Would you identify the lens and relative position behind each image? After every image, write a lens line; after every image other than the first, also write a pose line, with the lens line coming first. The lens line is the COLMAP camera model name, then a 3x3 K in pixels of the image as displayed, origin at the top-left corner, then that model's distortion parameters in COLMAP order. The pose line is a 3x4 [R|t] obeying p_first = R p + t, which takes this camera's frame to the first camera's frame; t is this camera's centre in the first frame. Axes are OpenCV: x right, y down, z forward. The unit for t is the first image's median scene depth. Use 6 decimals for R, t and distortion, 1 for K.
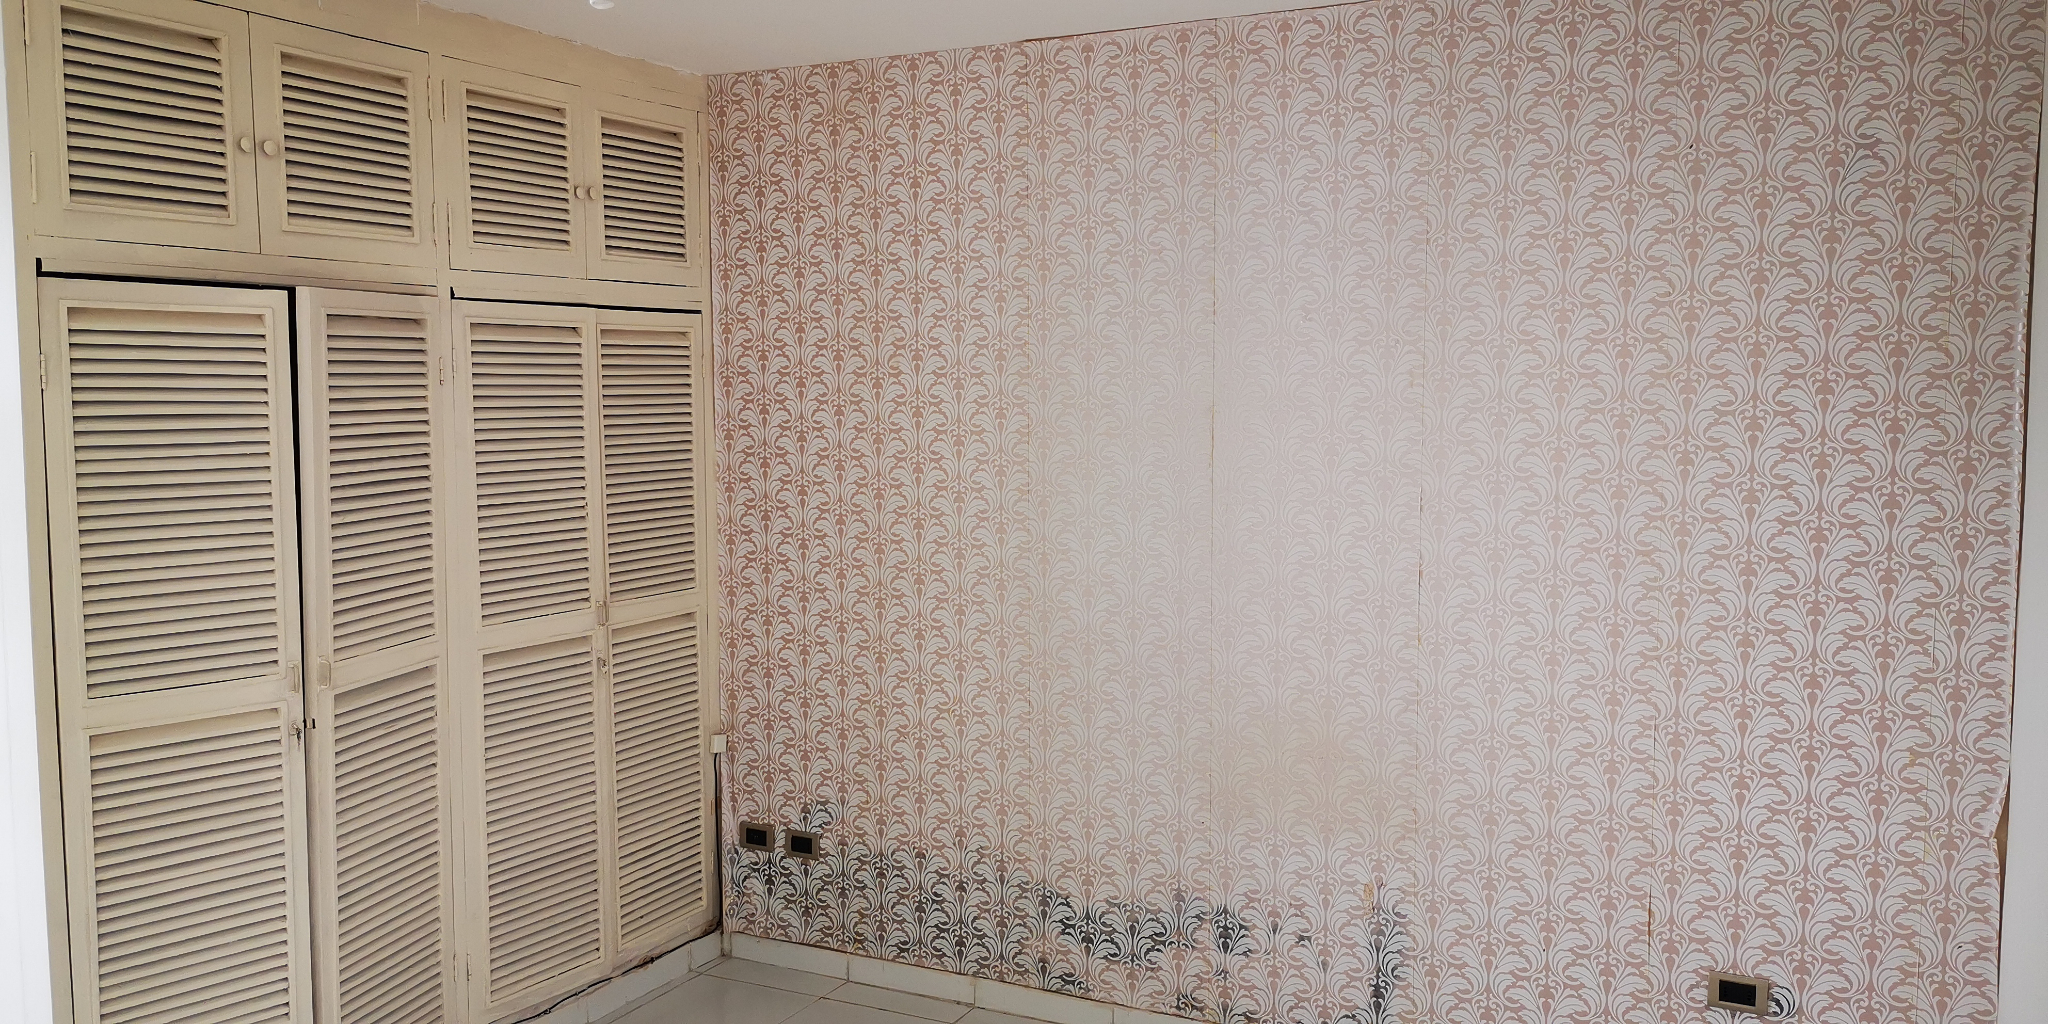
lens RADIAL K [[1659.6, 0, 1023.3], [0, 1659.6, 525.8], [0, 0, 1]] dist [0.037997, 0.000982]
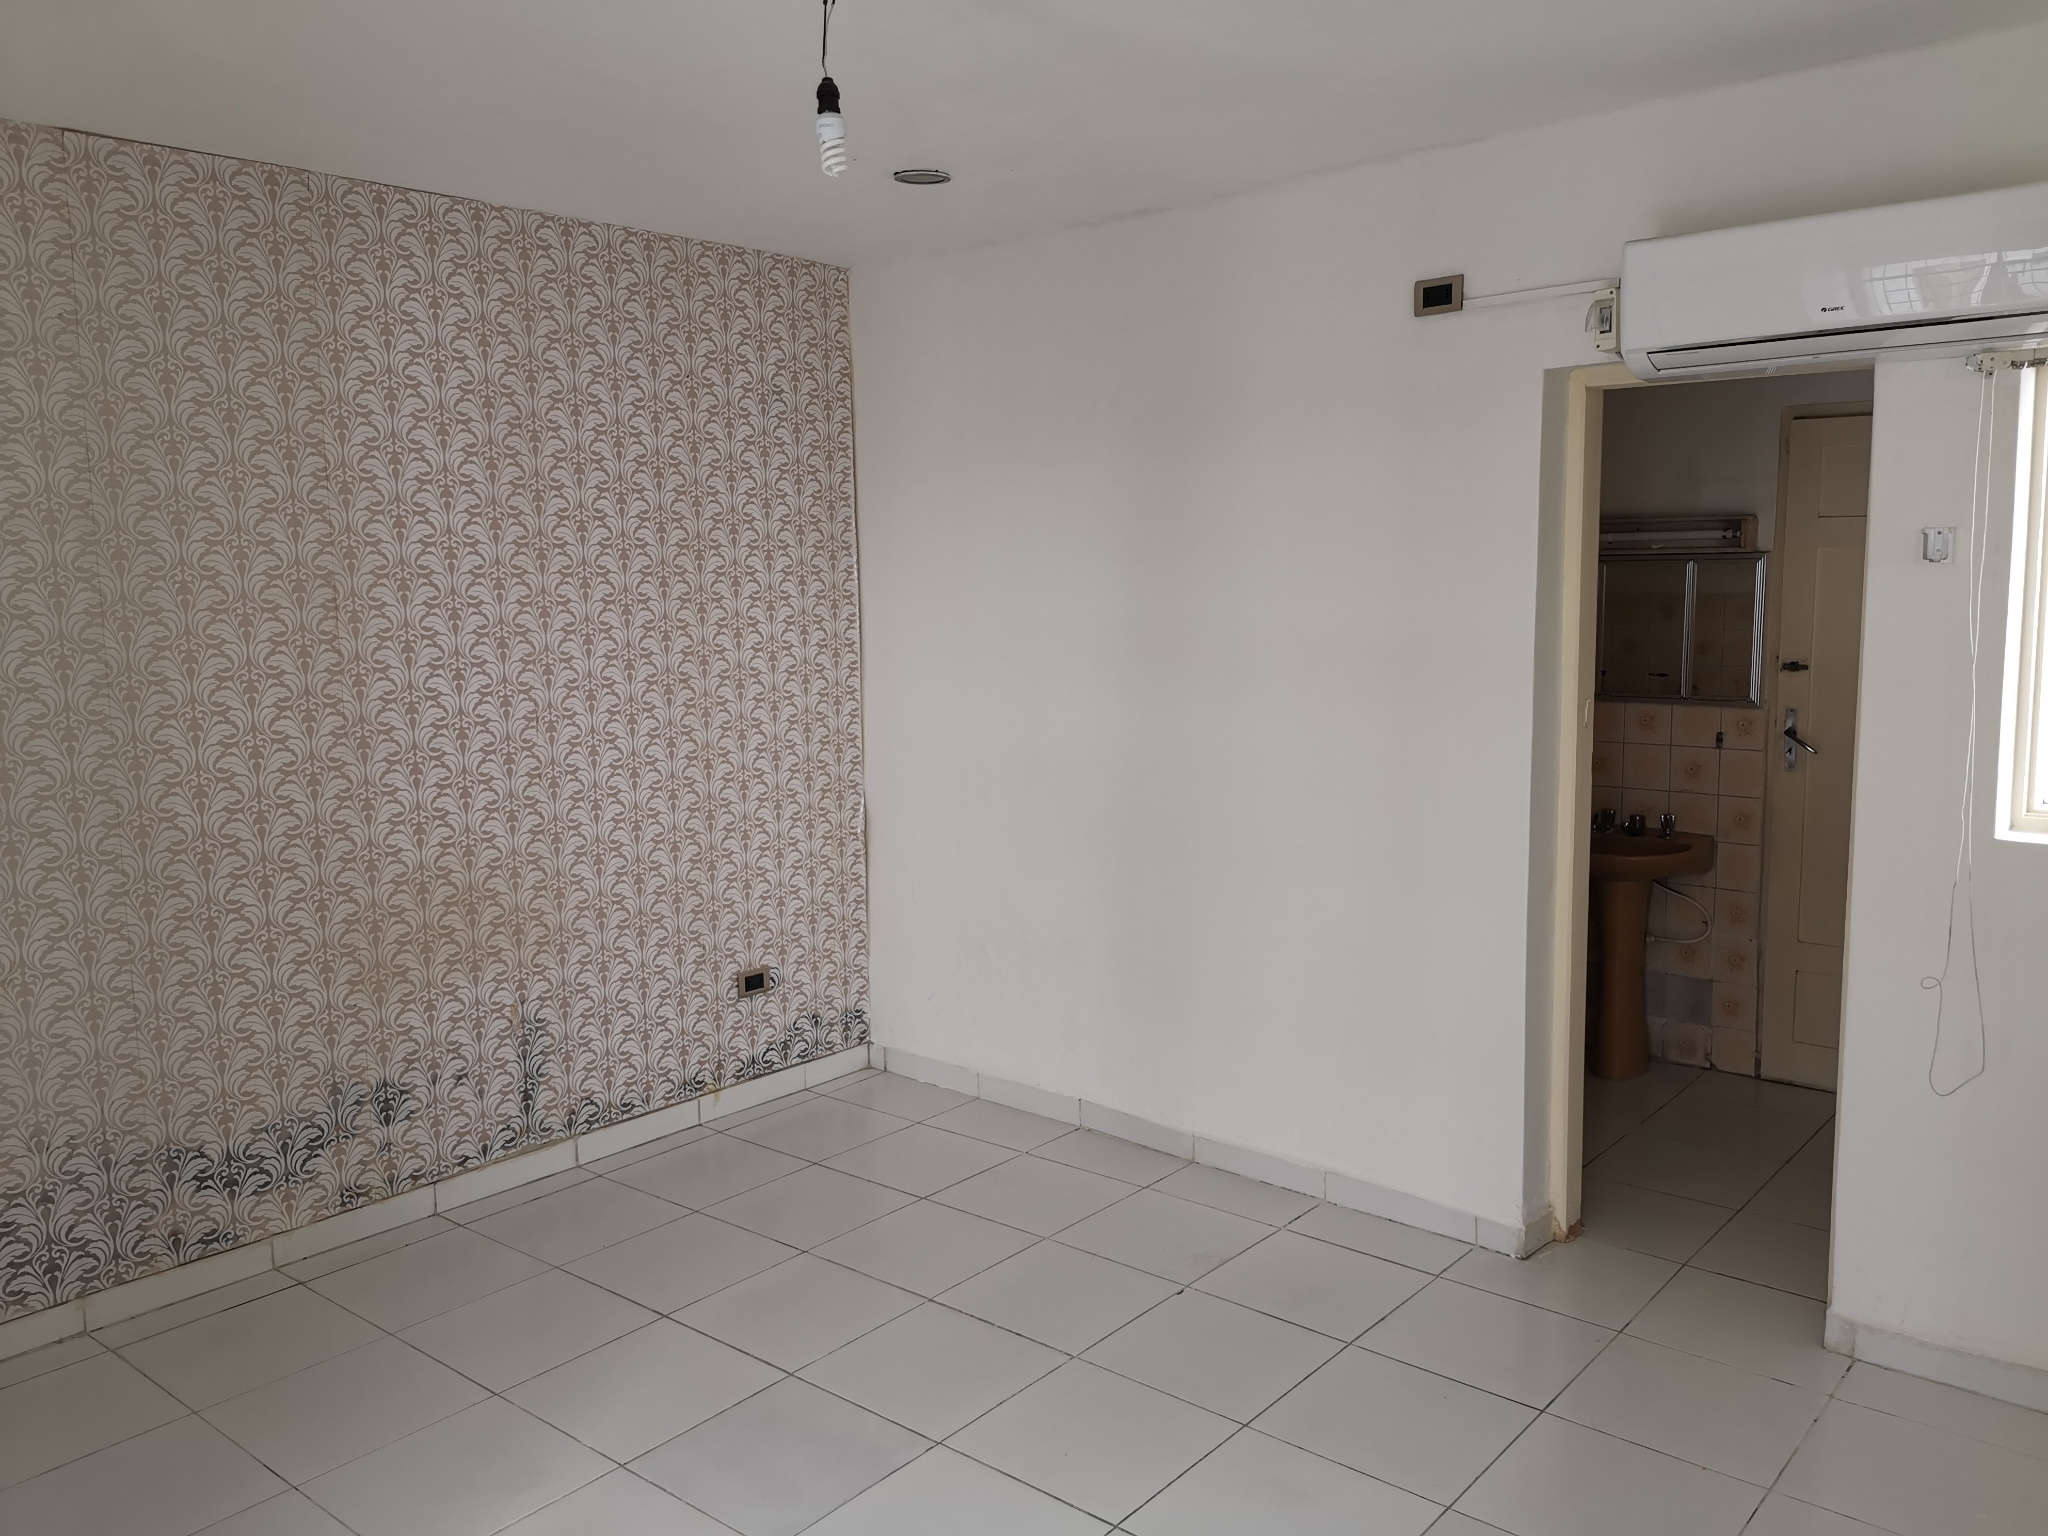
lens RADIAL K [[1605.2, 0, 1026.1], [0, 1605.2, 753.7], [0, 0, 1]] dist [0.075720, -0.101754]
pose [[0.212240, -0.125256, 0.969157, -0.712468], [0.089091, 0.990101, 0.108452, -0.035760], [-0.973148, 0.063326, 0.221298, 0.396590]]
